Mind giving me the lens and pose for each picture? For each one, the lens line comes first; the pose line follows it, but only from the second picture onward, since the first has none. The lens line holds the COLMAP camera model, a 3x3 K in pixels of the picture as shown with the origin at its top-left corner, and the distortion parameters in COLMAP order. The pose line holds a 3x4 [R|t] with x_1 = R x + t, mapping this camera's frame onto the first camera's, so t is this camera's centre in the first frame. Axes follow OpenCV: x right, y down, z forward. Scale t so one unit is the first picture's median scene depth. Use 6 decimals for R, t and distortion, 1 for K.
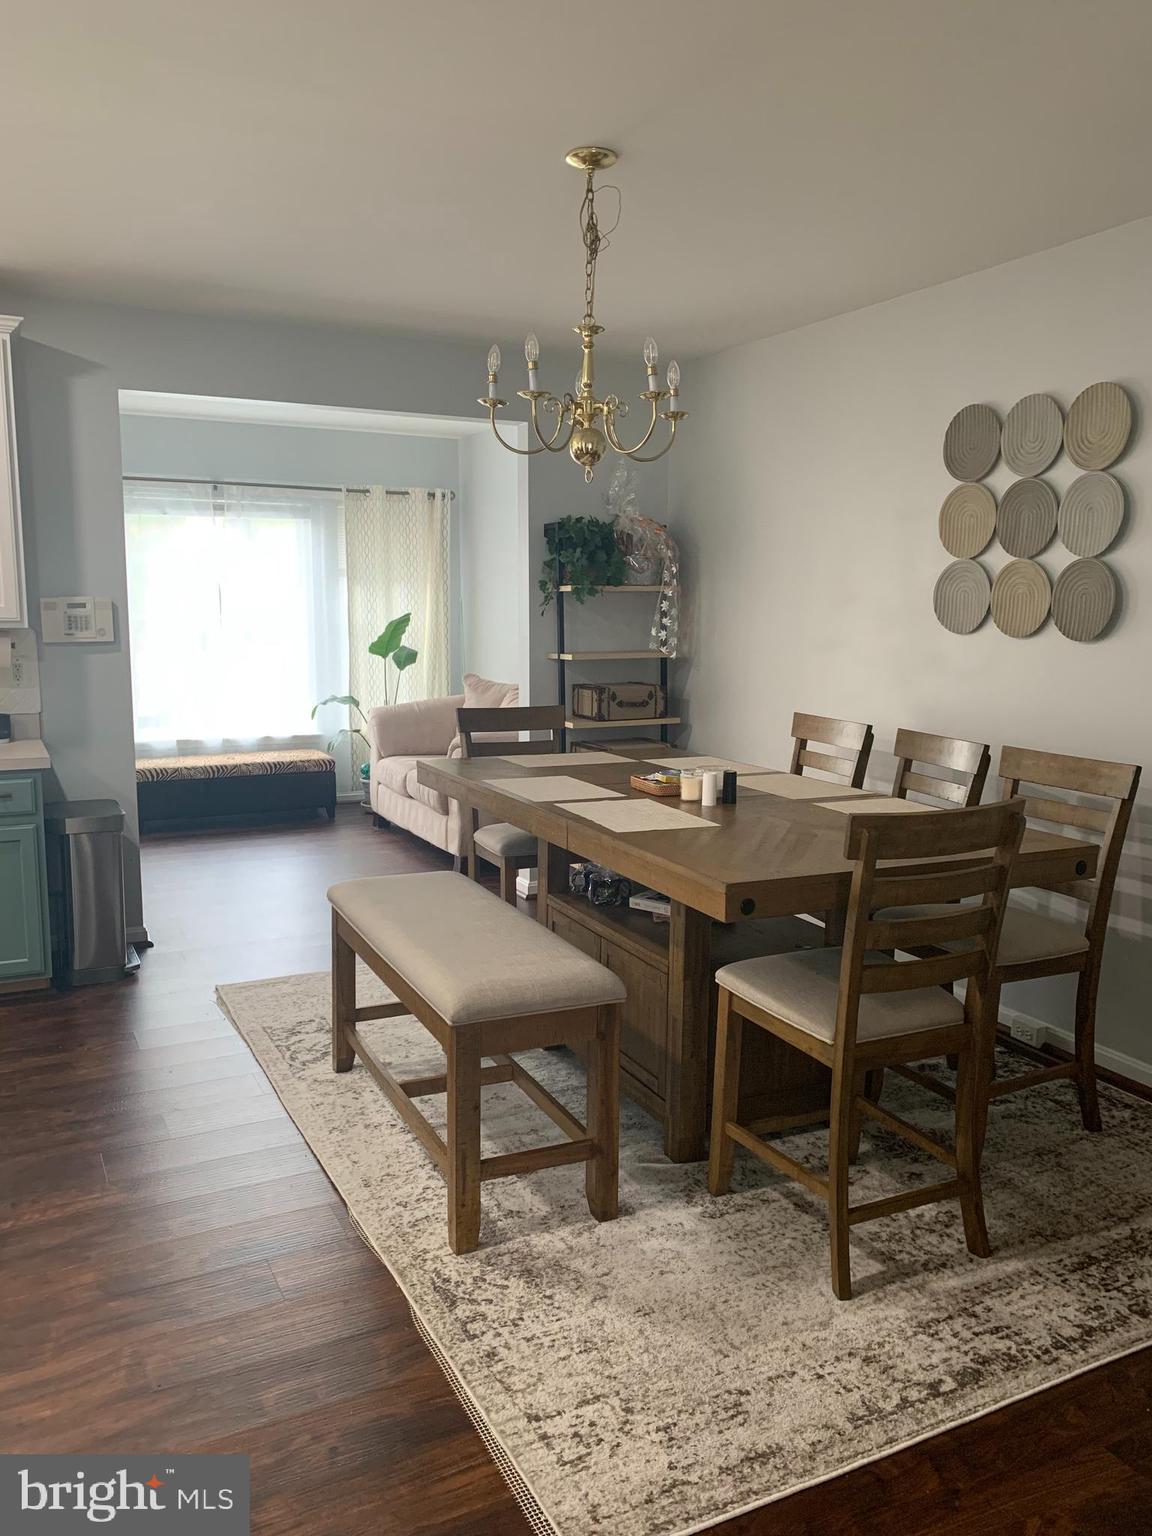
lens RADIAL K [[1183.0, 0, 618.6], [0, 1183.0, 782.2], [0, 0, 1]] dist [0.044041, -0.020915]
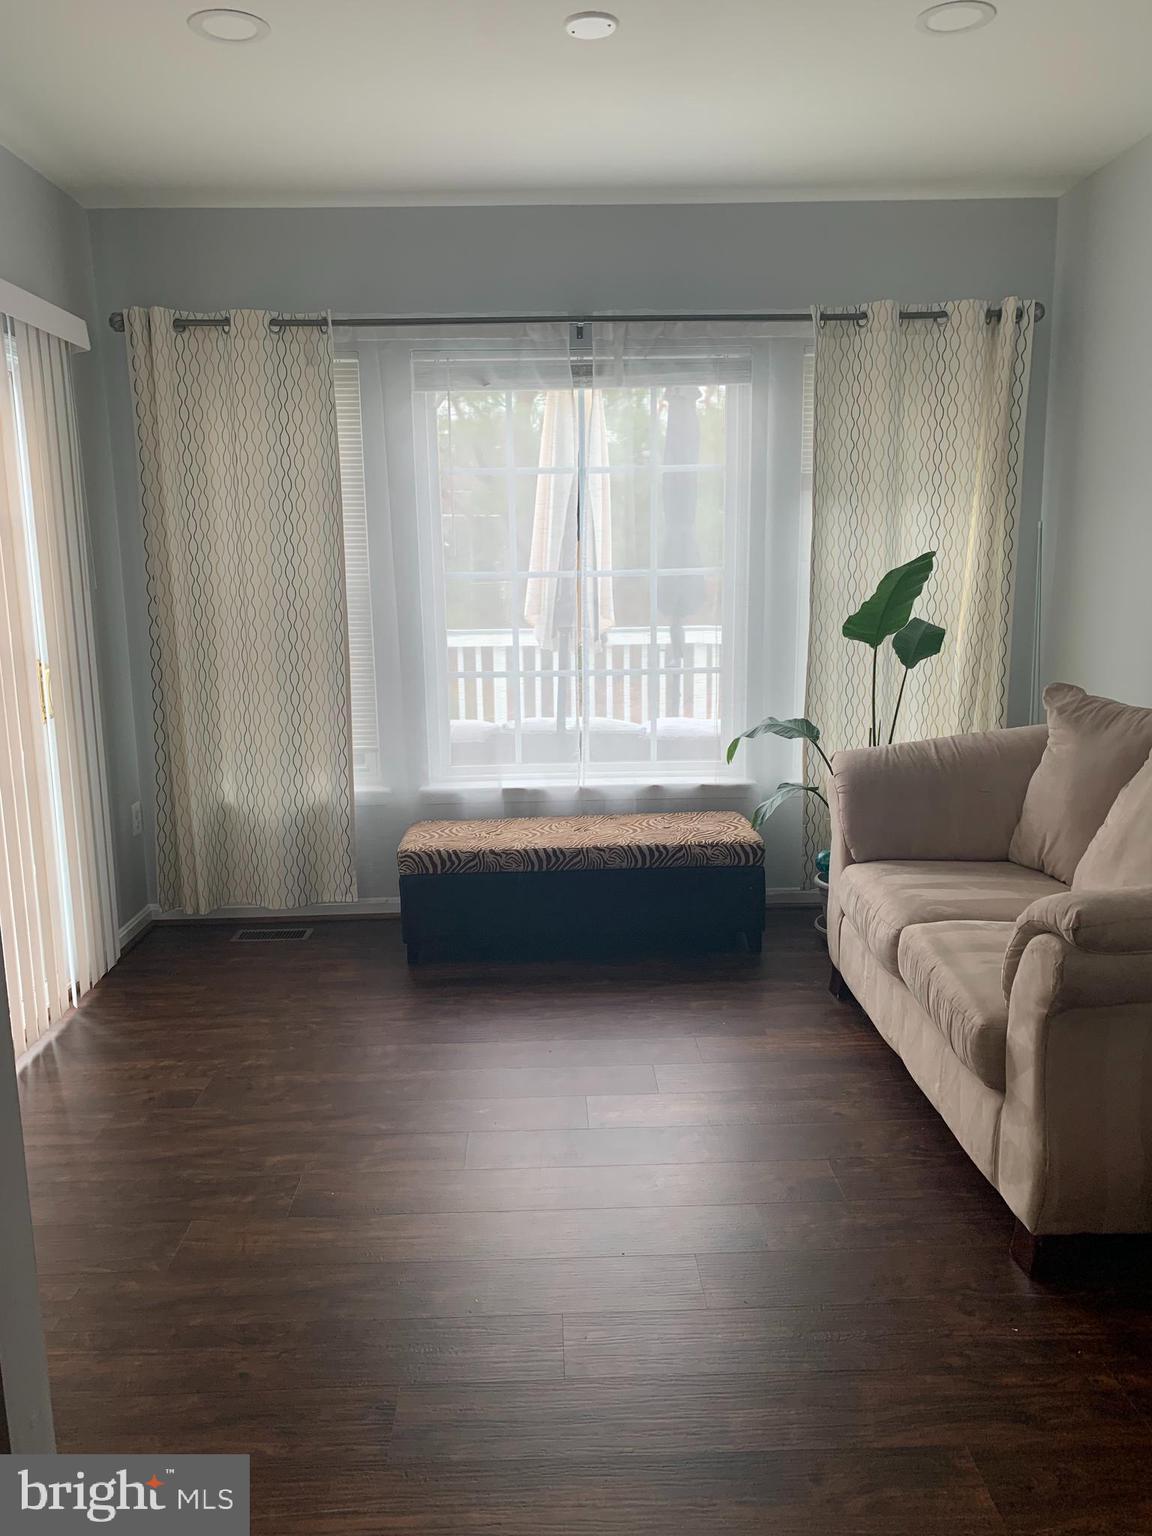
lens RADIAL K [[1183.0, 0, 564.9], [0, 1183.0, 777.8], [0, 0, 1]] dist [0.044041, -0.020915]
pose [[0.888976, 0.053474, -0.454820, -0.085850], [-0.042718, 0.998512, 0.033901, -0.062204], [0.455956, -0.010708, 0.889938, 0.509658]]
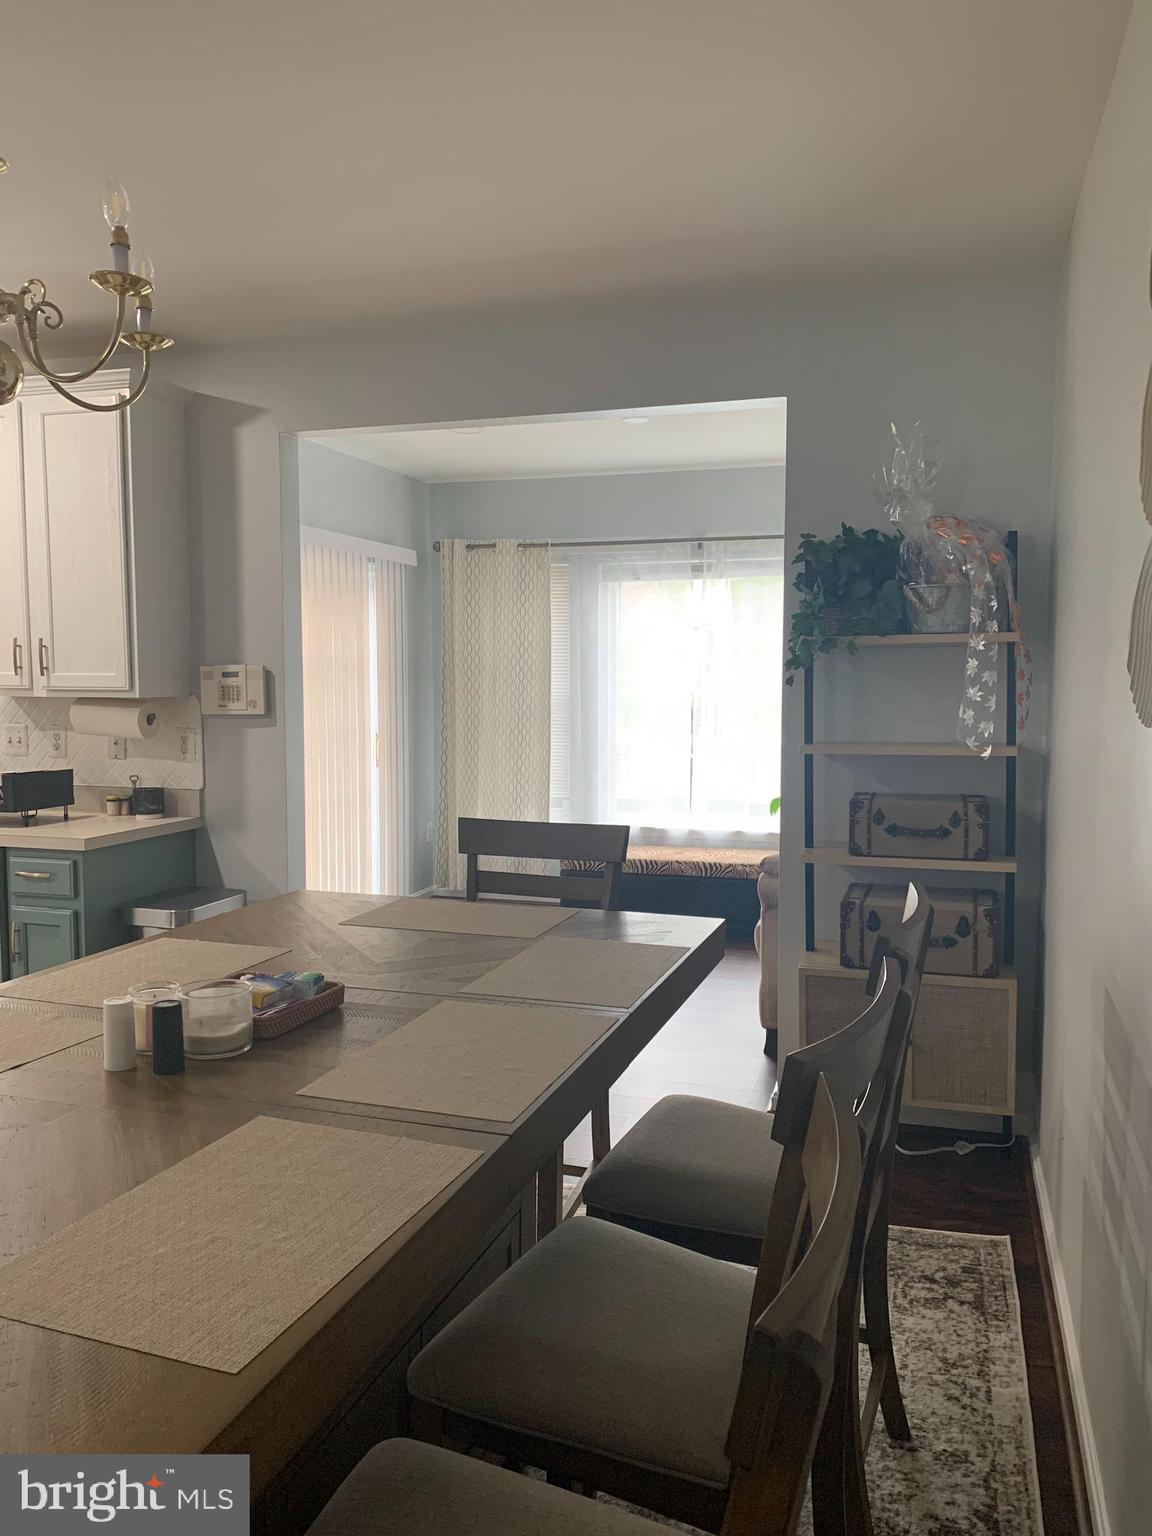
lens RADIAL K [[1183.0, 0, 580.7], [0, 1183.0, 773.0], [0, 0, 1]] dist [0.044041, -0.020915]
pose [[0.703285, 0.049460, -0.709186, 0.230122], [-0.102617, 0.994192, -0.032427, -0.043039], [0.703463, 0.095579, 0.704276, 0.336278]]
